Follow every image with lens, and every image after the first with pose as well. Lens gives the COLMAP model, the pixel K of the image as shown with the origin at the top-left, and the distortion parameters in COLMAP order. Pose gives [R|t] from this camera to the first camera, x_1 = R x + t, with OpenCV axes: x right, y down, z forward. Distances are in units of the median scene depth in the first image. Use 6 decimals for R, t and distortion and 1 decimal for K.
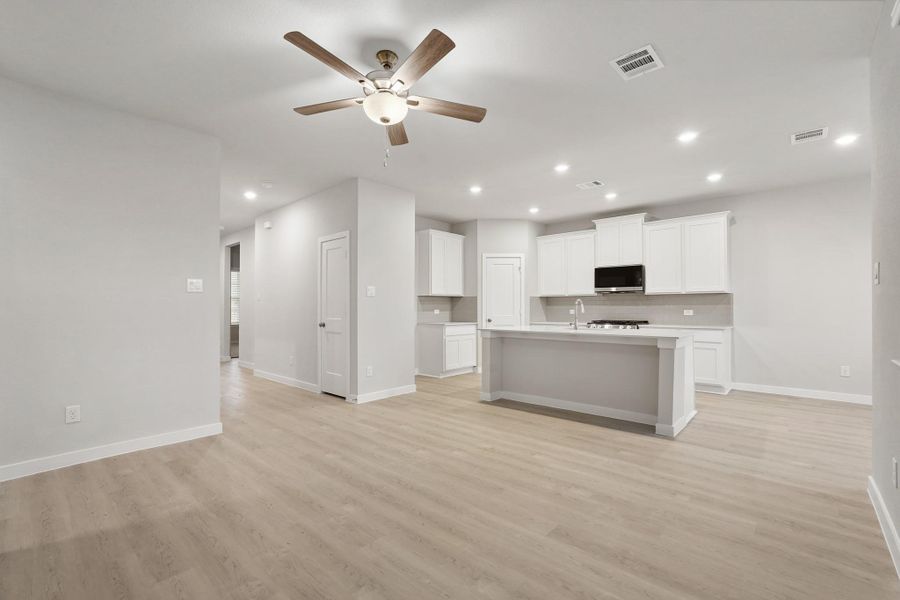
lens RADIAL K [[394.8, 0, 448.5], [0, 394.8, 302.5], [0, 0, 1]] dist [-0.002556, 0.000297]
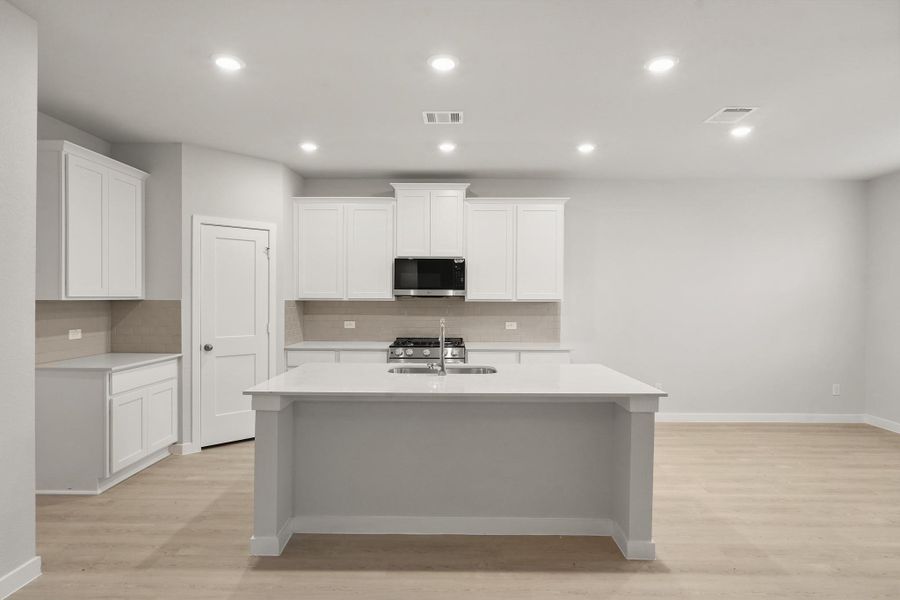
lens RADIAL K [[479.6, 0, 450.0], [0, 479.6, 300.0], [0, 0, 1]] dist [-0.003682, -0.000348]
pose [[0.748192, 0.000988, 0.663482, -0.078783], [-0.014153, 0.999795, 0.014471, -0.032440], [-0.663332, -0.020217, 0.748052, 0.363537]]
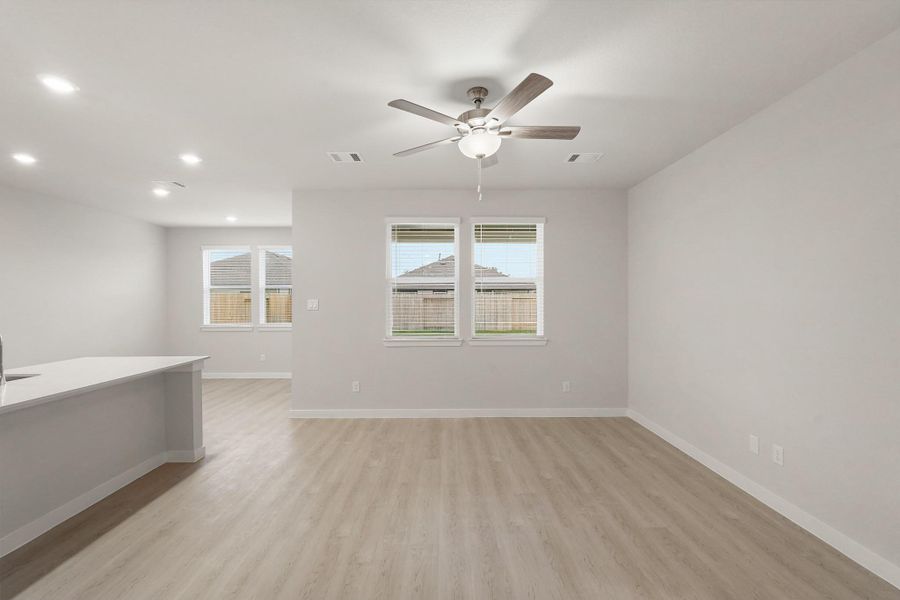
lens RADIAL K [[394.8, 0, 448.5], [0, 394.8, 302.5], [0, 0, 1]] dist [-0.002556, 0.000297]
pose [[-0.675269, -0.000670, 0.737571, -0.328350], [-0.005882, 0.999973, -0.004477, -0.028855], [-0.737548, -0.007362, -0.675255, 0.667791]]
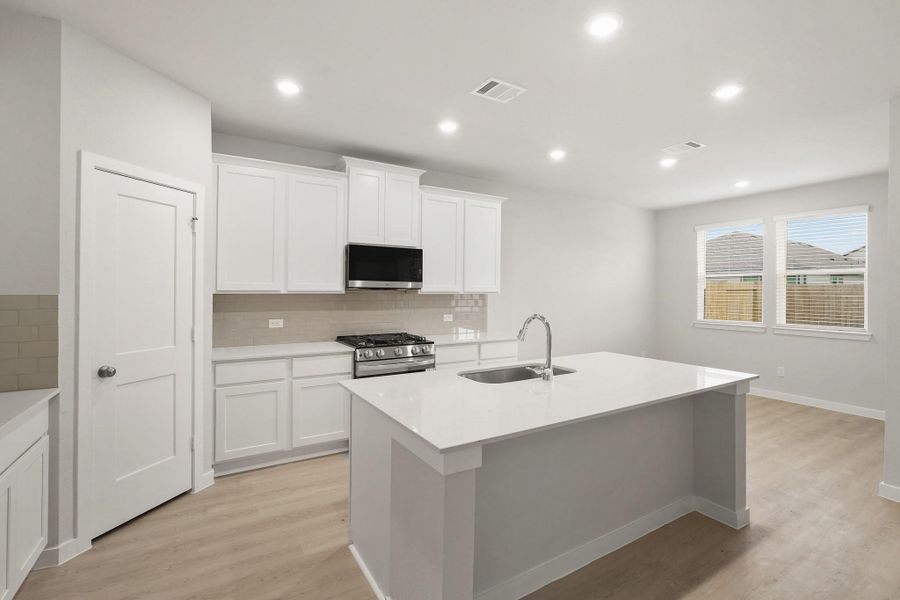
lens RADIAL K [[411.6, 0, 452.7], [0, 411.6, 286.9], [0, 0, 1]] dist [-0.010423, 0.000181]
pose [[0.281818, 0.010649, 0.959409, -0.138252], [-0.020569, 0.999776, -0.005055, -0.028369], [-0.959247, -0.018309, 0.281974, 0.708373]]
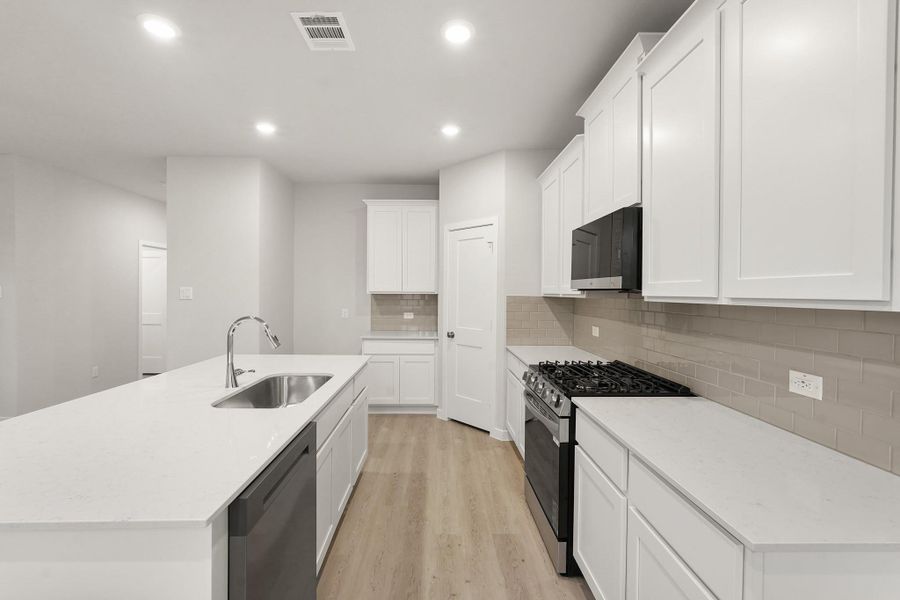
lens RADIAL K [[395.6, 0, 445.6], [0, 395.6, 293.8], [0, 0, 1]] dist [-0.001060, 0.000026]
pose [[0.686377, 0.009722, -0.727181, 0.581157], [0.002656, 0.999870, 0.015875, -0.029403], [0.727241, -0.012828, 0.686262, 0.636191]]
